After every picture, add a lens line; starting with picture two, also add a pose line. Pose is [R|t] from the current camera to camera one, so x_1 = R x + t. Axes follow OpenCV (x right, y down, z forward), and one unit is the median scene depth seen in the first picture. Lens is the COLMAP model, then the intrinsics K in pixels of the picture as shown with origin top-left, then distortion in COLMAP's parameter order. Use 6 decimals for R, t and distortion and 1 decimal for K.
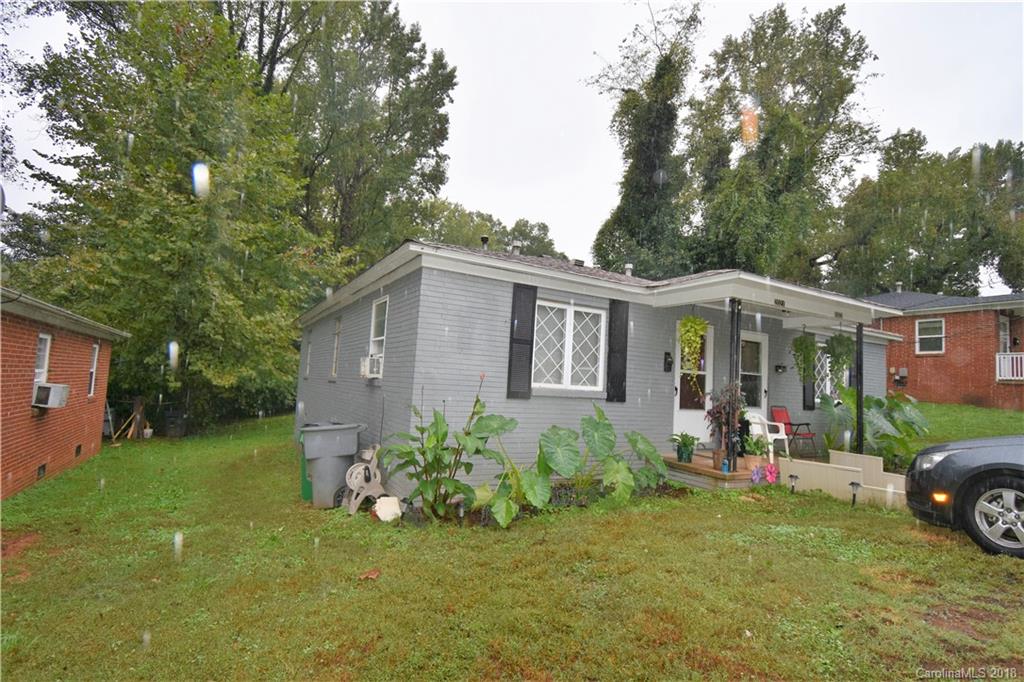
lens RADIAL K [[507.7, 0, 520.2], [0, 507.7, 338.2], [0, 0, 1]] dist [-0.016119, -0.002909]
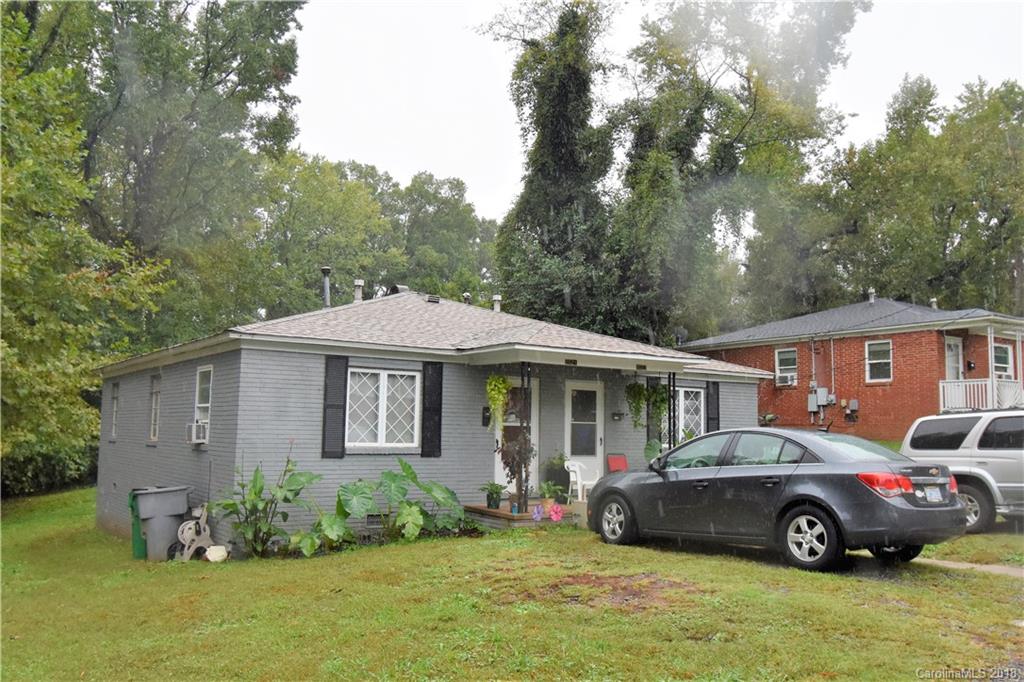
lens RADIAL K [[846.6, 0, 522.3], [0, 846.6, 331.6], [0, 0, 1]] dist [-0.023909, 0.044817]
pose [[0.994820, -0.027049, 0.097986, 0.198804], [0.029276, 0.999343, -0.021368, -0.089956], [-0.097344, 0.024126, 0.994958, -0.765900]]
